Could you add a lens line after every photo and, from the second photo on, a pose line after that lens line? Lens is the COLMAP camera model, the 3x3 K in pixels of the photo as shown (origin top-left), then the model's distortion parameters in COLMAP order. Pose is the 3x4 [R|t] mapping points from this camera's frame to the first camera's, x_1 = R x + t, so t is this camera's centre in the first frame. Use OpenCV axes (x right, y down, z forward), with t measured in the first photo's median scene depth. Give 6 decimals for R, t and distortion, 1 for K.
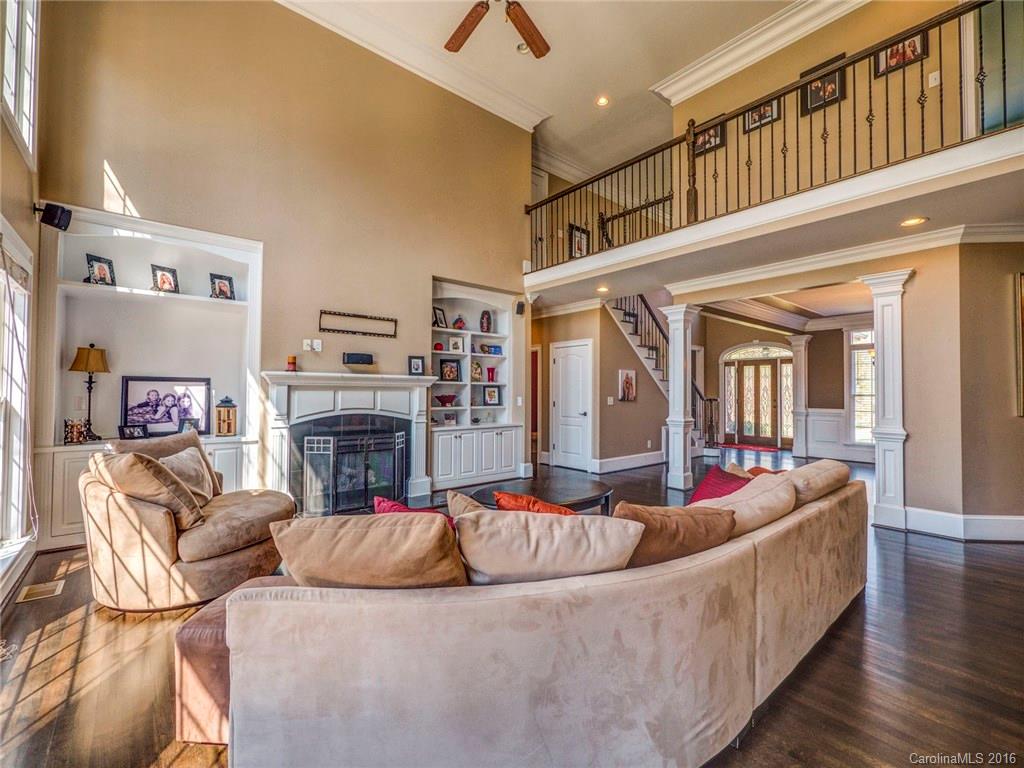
lens RADIAL K [[447.1, 0, 513.8], [0, 447.1, 390.5], [0, 0, 1]] dist [-0.004371, 0.000327]
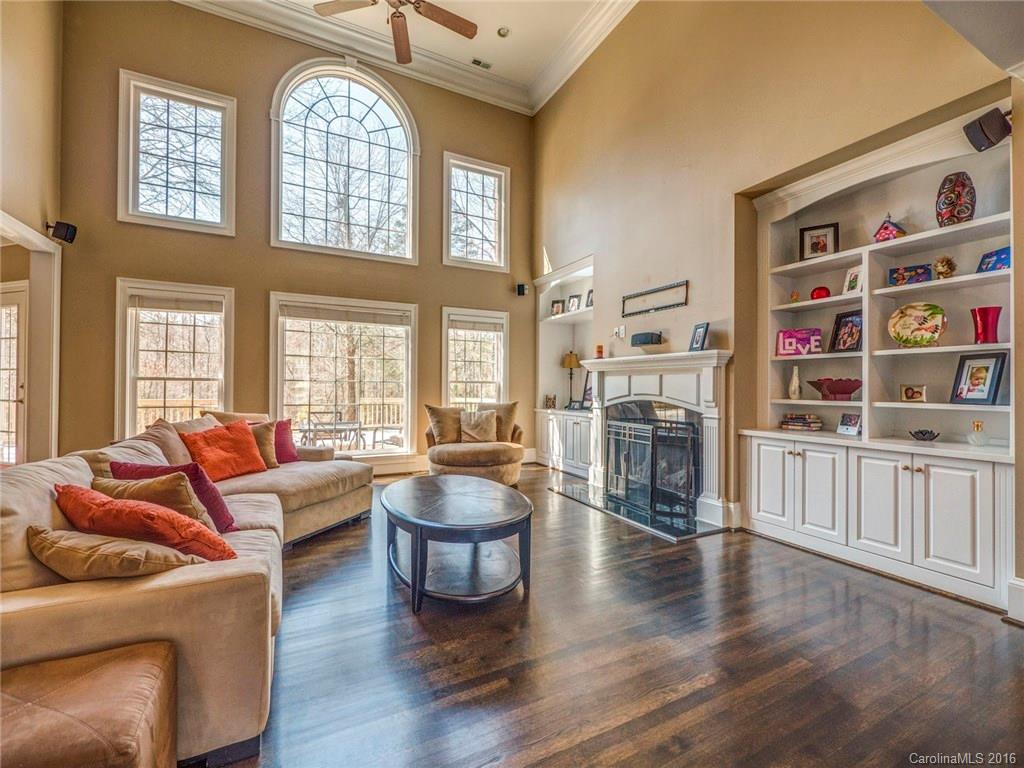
lens RADIAL K [[447.1, 0, 512.4], [0, 447.1, 383.2], [0, 0, 1]] dist [-0.004371, 0.000327]
pose [[-0.238926, -0.011801, -0.970966, 0.554114], [-0.001624, 0.999930, -0.011754, 0.026803], [0.971036, -0.001232, -0.238928, 0.892271]]
